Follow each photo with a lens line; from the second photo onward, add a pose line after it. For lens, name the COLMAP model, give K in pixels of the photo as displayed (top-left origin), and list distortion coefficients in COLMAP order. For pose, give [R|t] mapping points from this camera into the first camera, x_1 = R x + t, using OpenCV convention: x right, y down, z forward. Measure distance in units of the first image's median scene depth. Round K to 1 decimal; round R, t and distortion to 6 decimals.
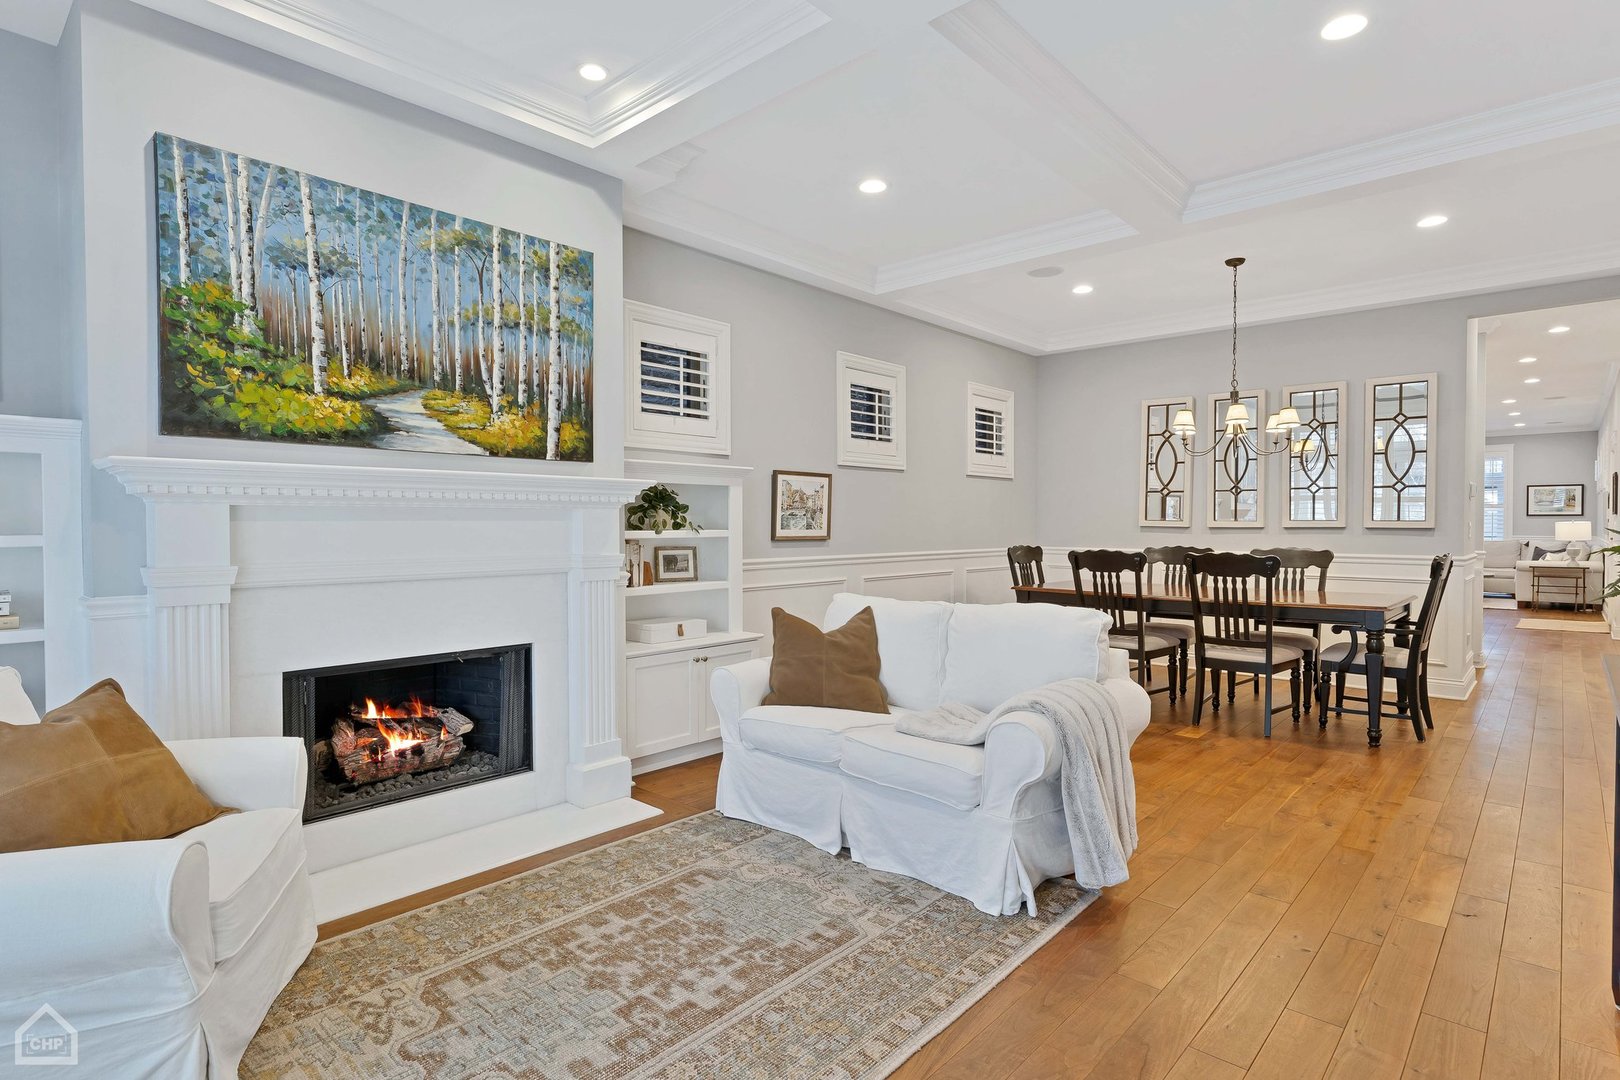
lens RADIAL K [[832.3, 0, 817.8], [0, 832.3, 535.2], [0, 0, 1]] dist [0.008875, -0.001180]
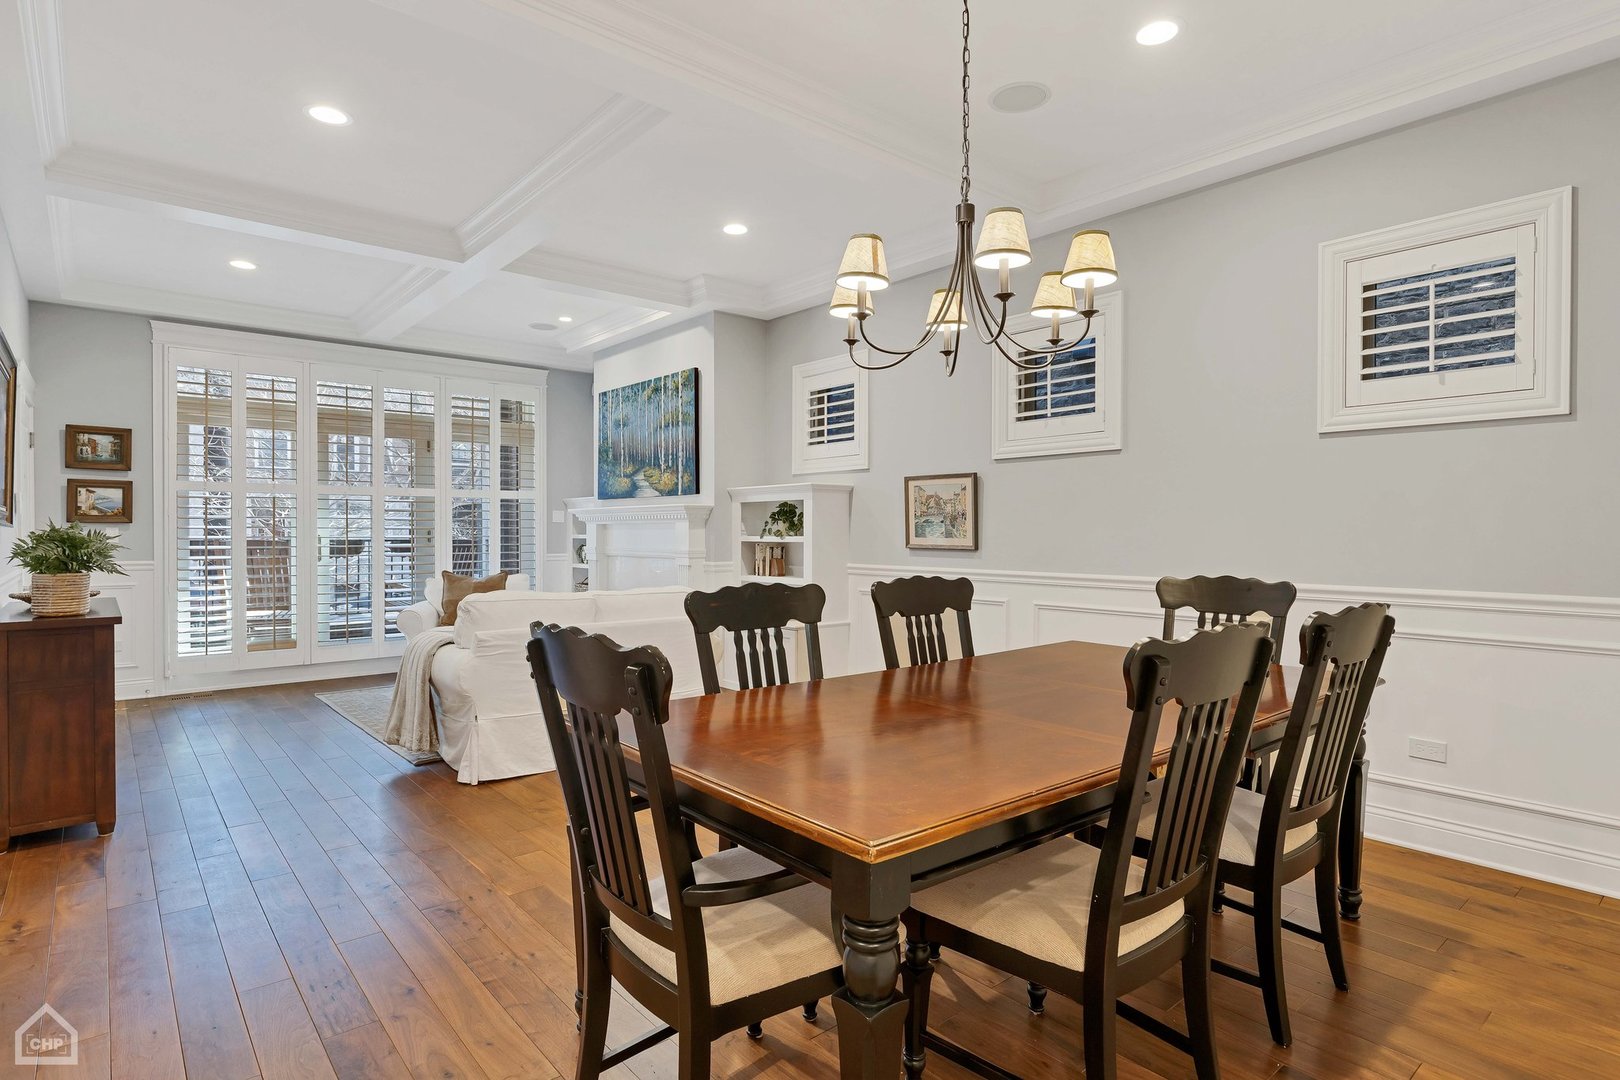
lens RADIAL K [[815.7, 0, 894.4], [0, 815.7, 555.7], [0, 0, 1]] dist [-0.047753, 0.003243]
pose [[-0.050740, 0.023204, -0.998442, 1.470886], [-0.018745, 0.999532, 0.024182, -0.012636], [0.998536, 0.019942, -0.050281, 1.647806]]
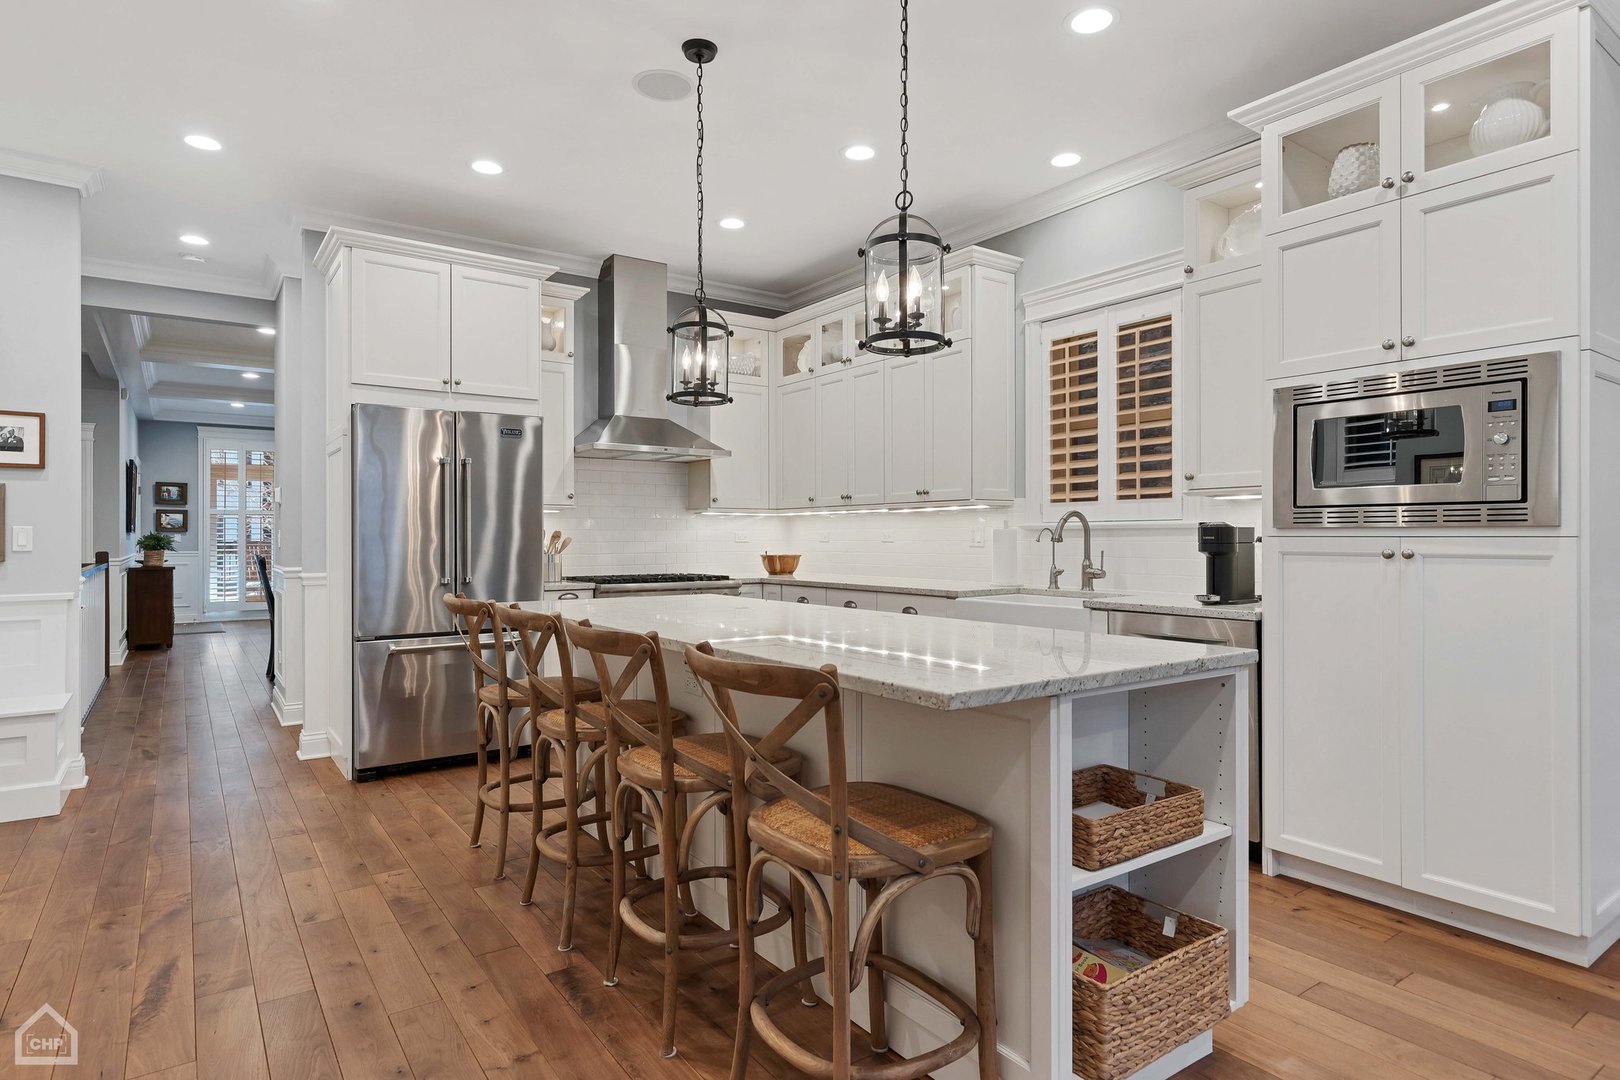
lens RADIAL K [[857.1, 0, 841.0], [0, 857.1, 534.7], [0, 0, 1]] dist [0.005734, -0.000312]
pose [[-0.187470, -0.001696, -0.982269, 2.045507], [-0.014489, 0.999894, 0.001039, -0.023697], [0.982163, 0.014427, -0.187475, 2.307558]]
